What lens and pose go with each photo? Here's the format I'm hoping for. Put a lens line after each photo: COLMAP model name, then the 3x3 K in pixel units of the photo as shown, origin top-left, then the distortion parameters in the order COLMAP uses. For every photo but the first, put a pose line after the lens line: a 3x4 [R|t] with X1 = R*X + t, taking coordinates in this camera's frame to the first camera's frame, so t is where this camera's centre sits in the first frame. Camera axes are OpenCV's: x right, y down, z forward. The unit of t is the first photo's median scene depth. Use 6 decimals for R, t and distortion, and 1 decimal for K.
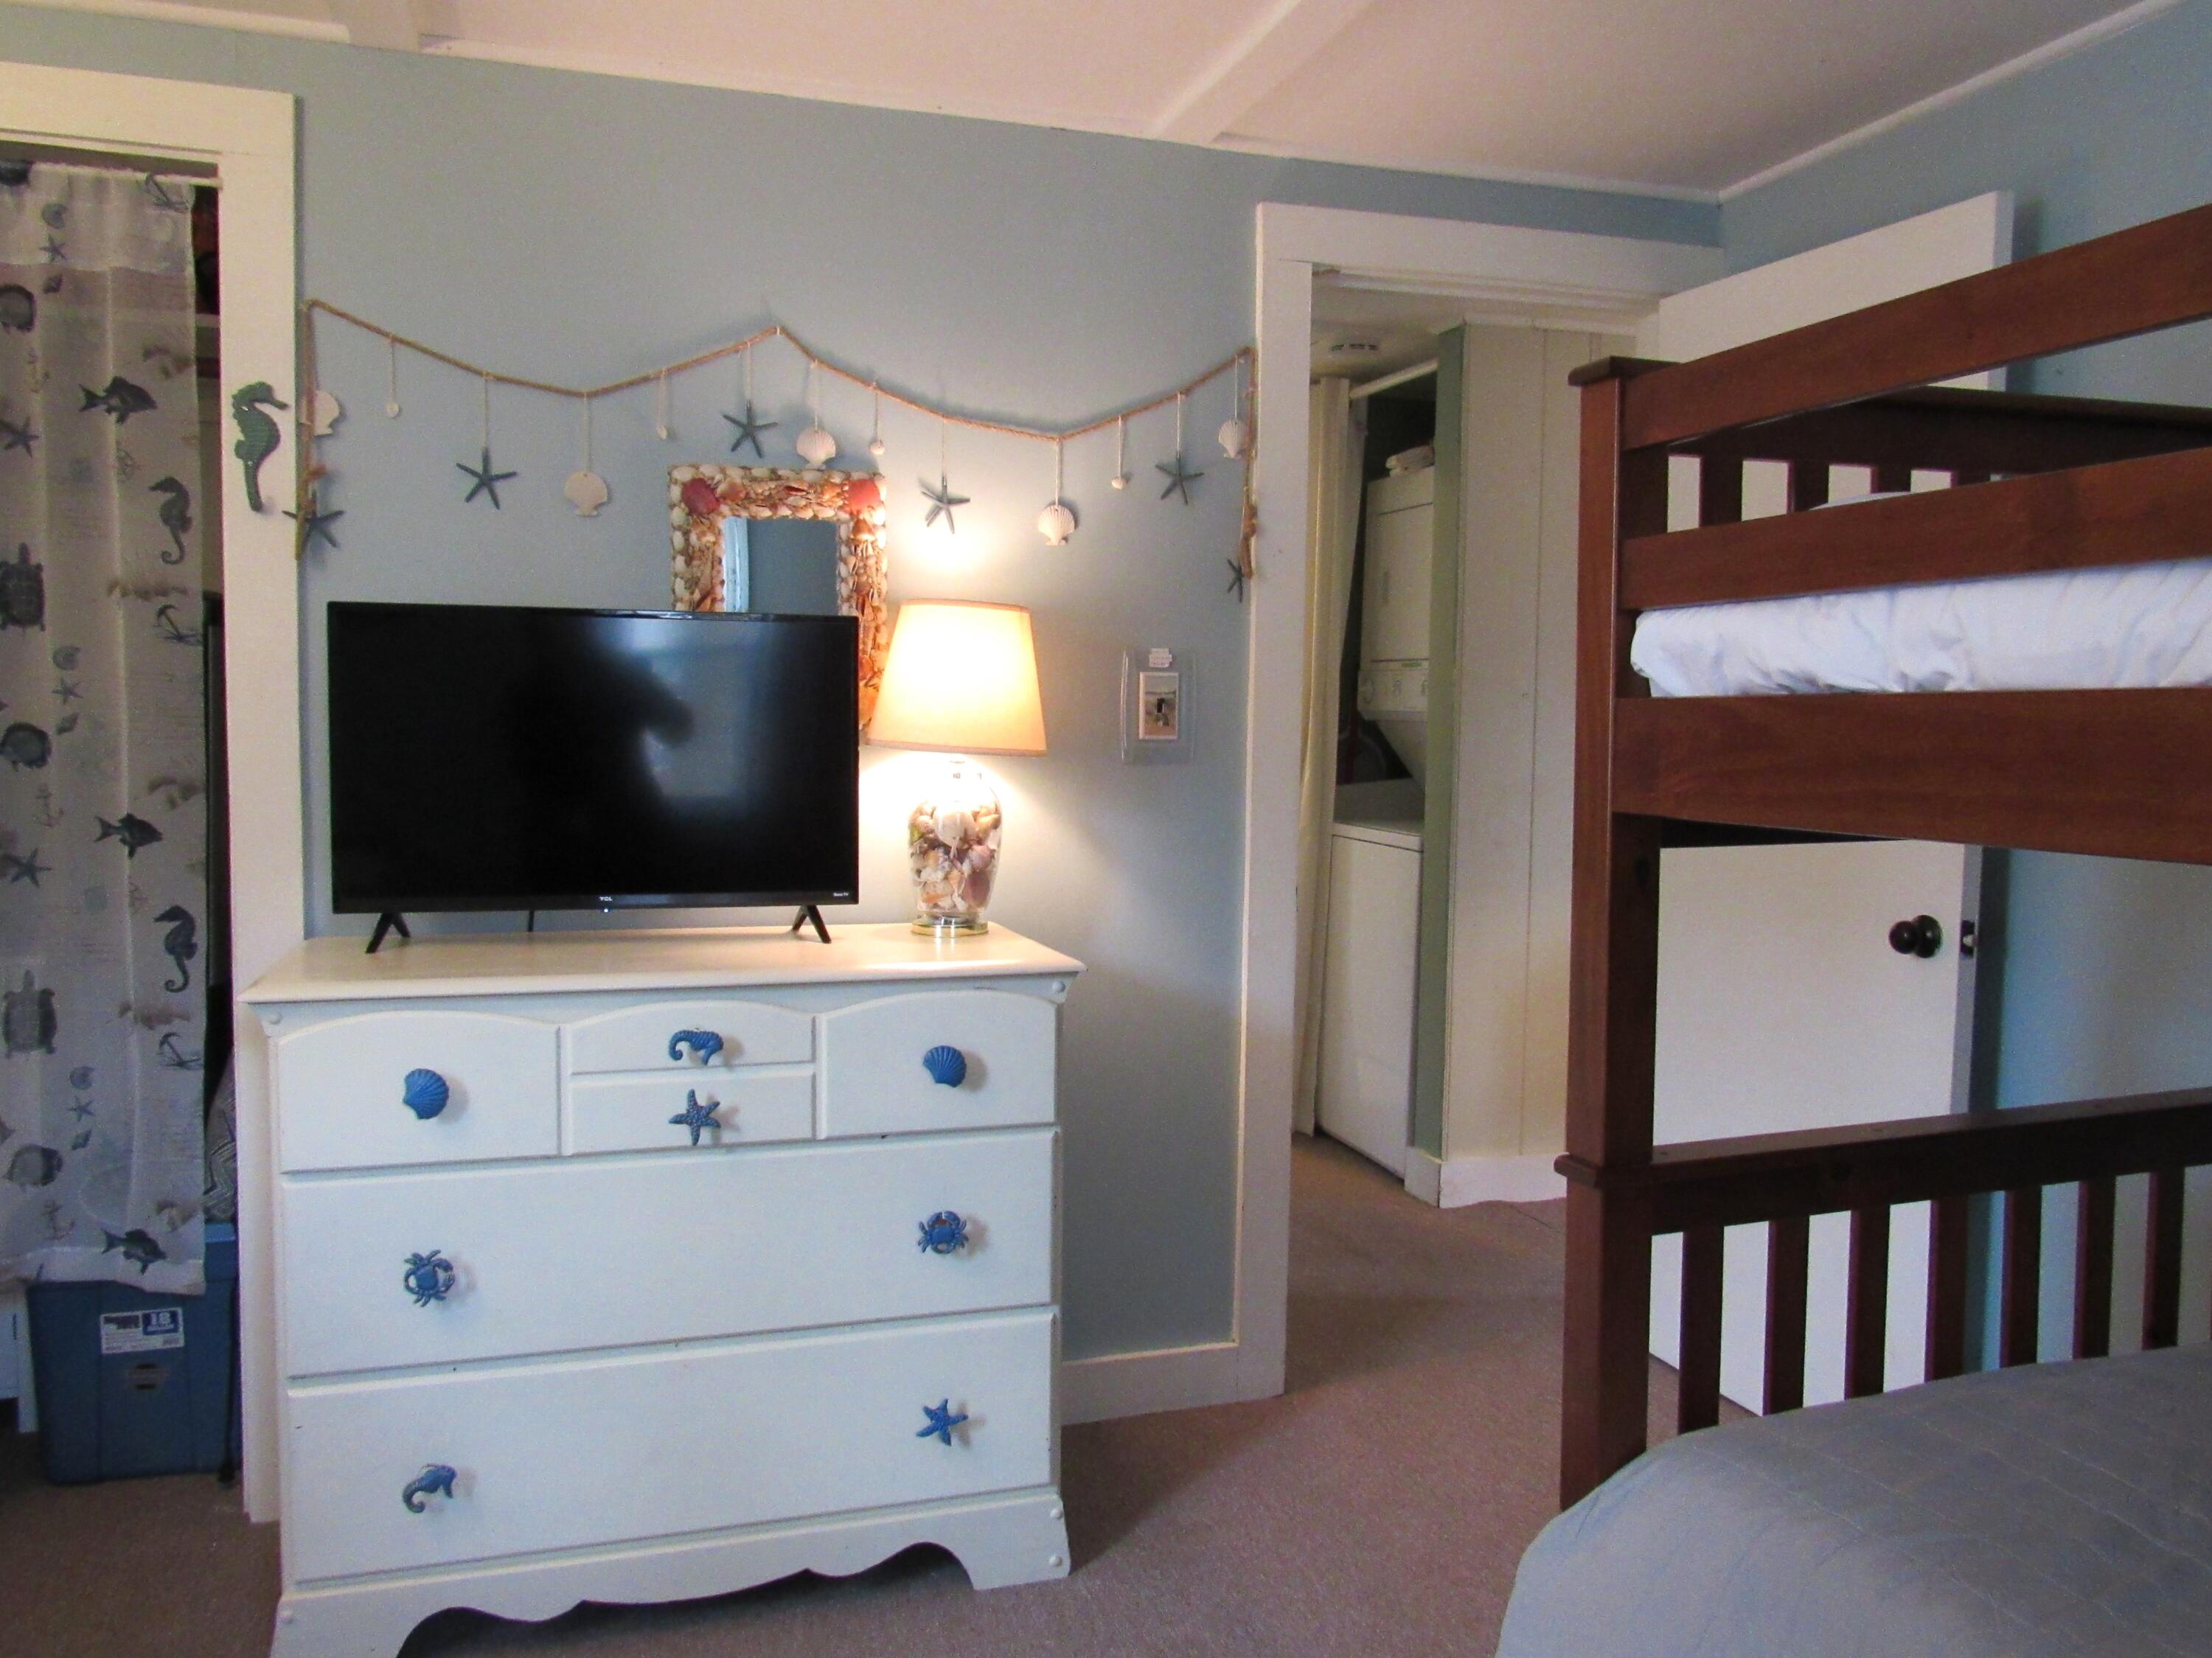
lens RADIAL K [[1611.0, 0, 1028.5], [0, 1611.0, 836.9], [0, 0, 1]] dist [-0.030597, 0.011028]
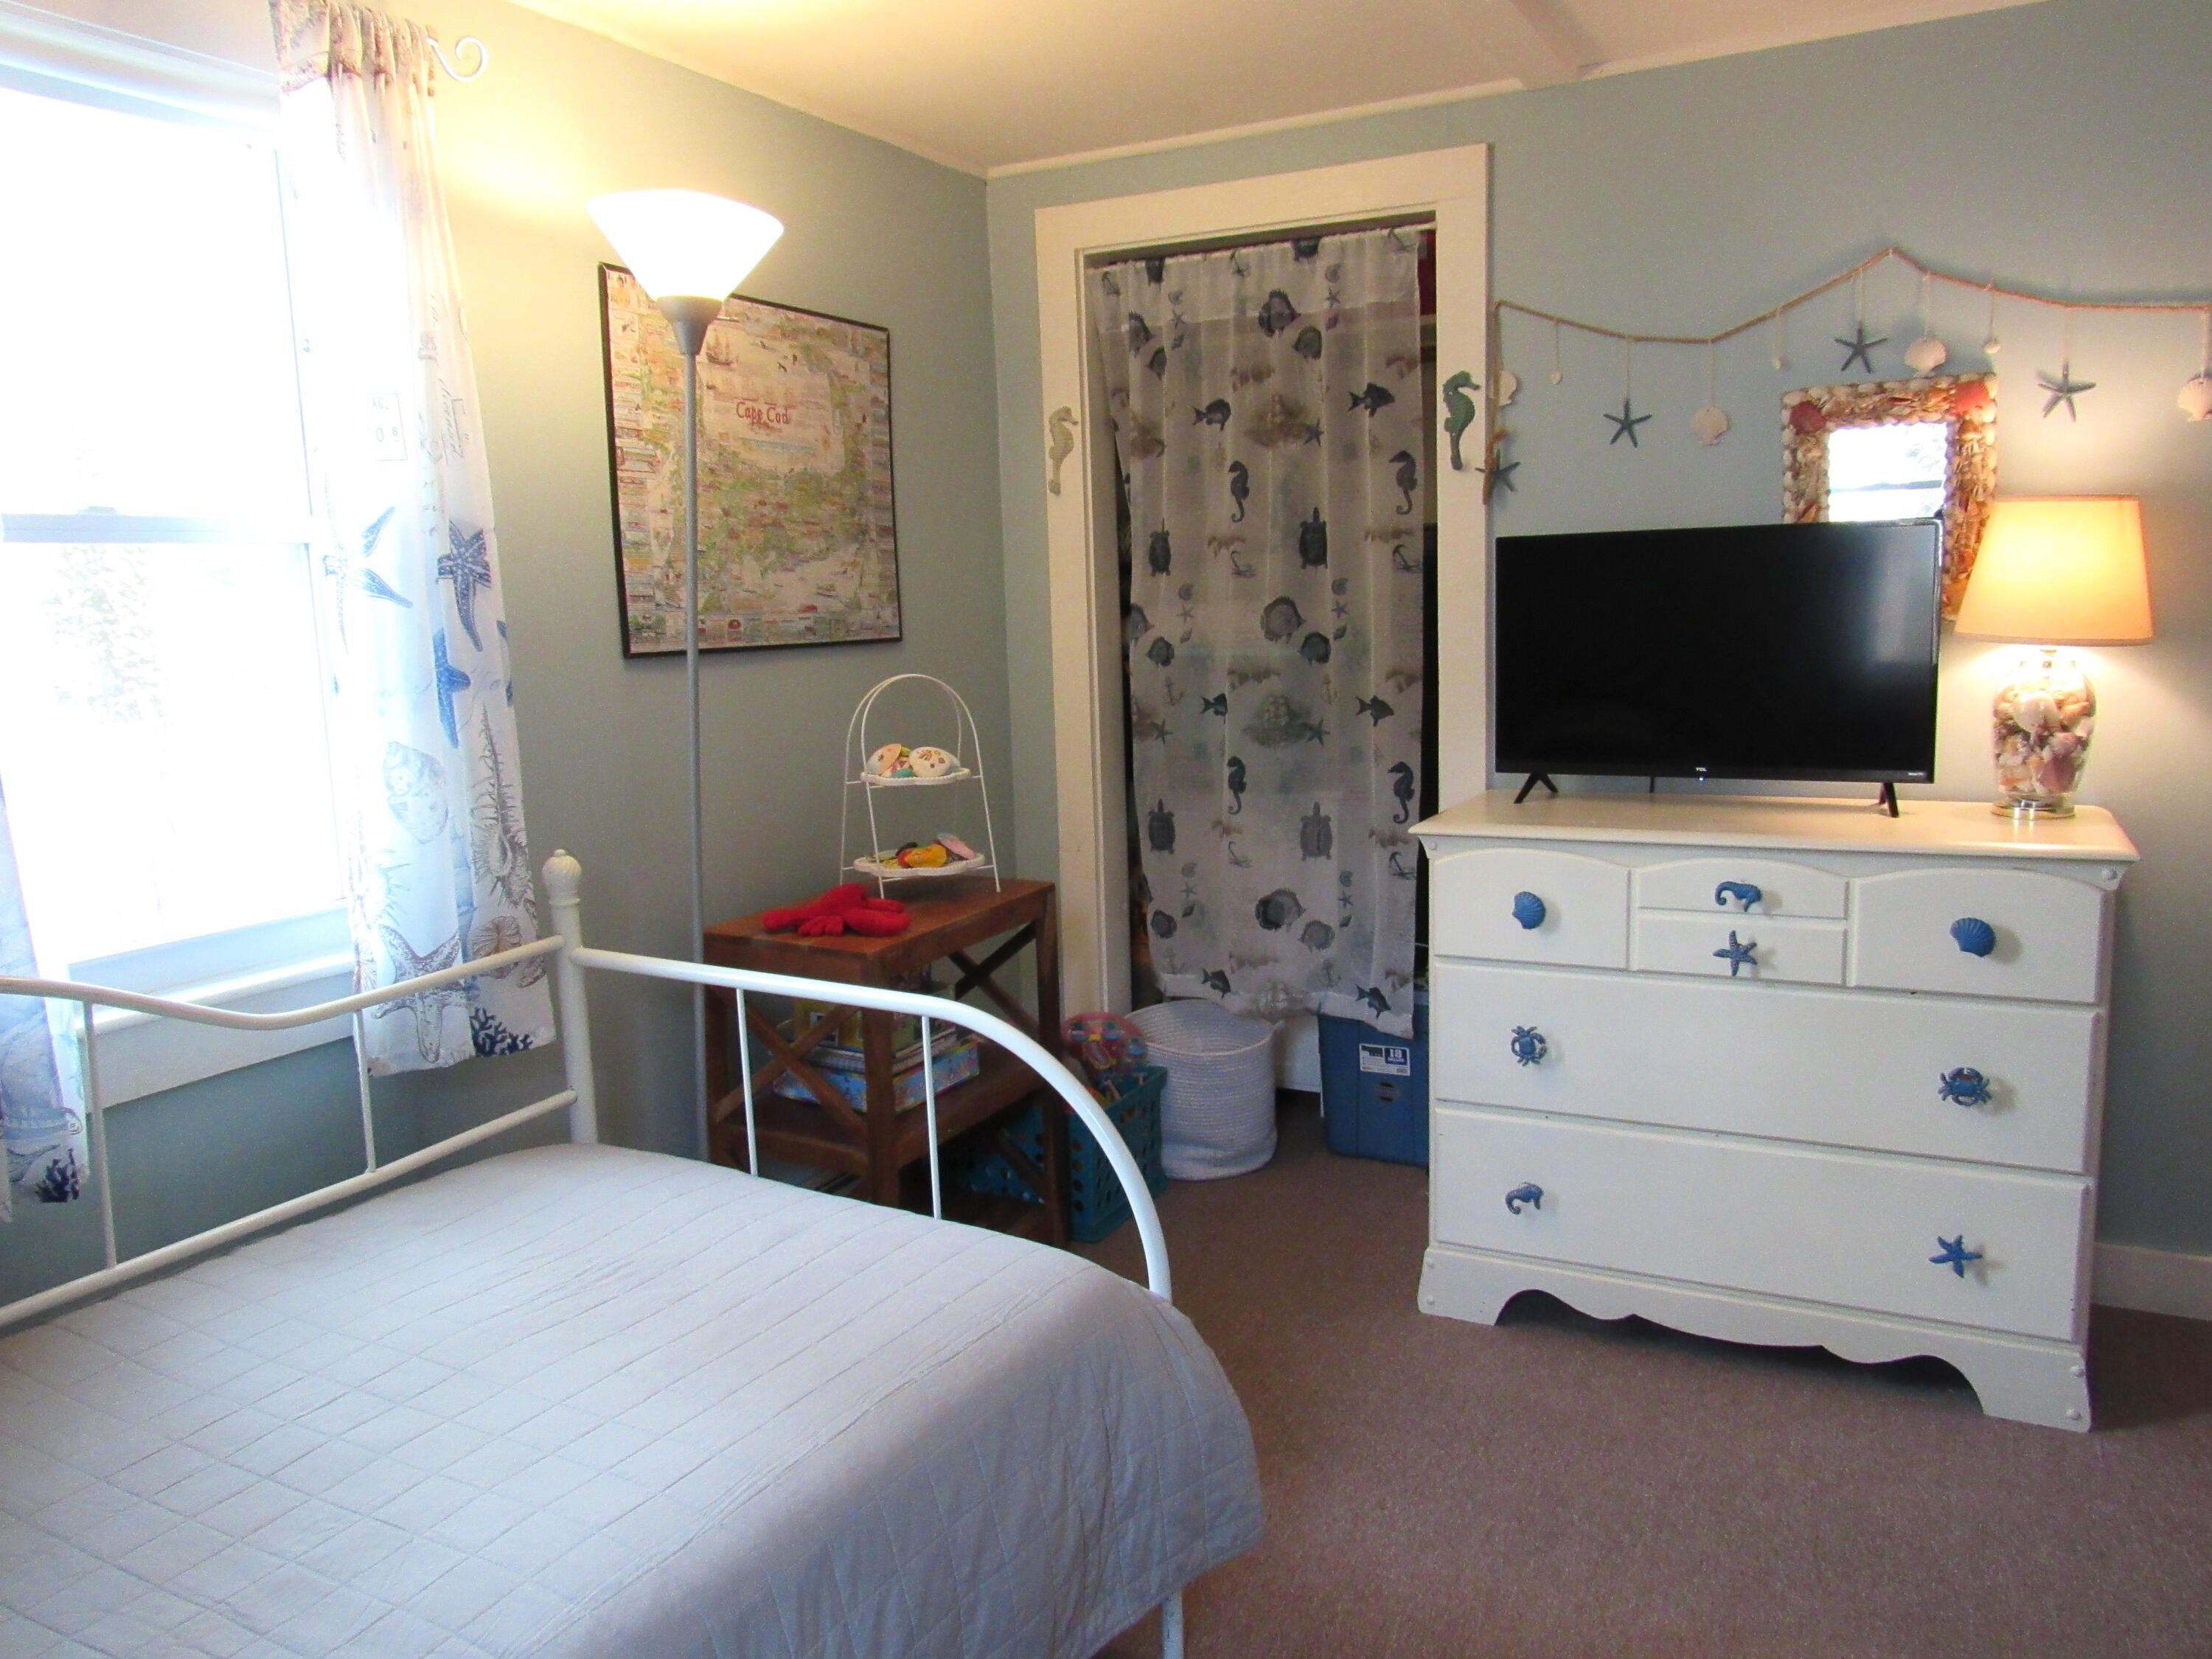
lens RADIAL K [[1611.2, 0, 1111.5], [0, 1611.2, 825.5], [0, 0, 1]] dist [-0.030597, 0.011028]
pose [[0.694669, 0.066946, -0.716207, 0.302042], [-0.003078, 0.995927, 0.090106, -0.027427], [0.719323, -0.060389, 0.692046, -0.160137]]
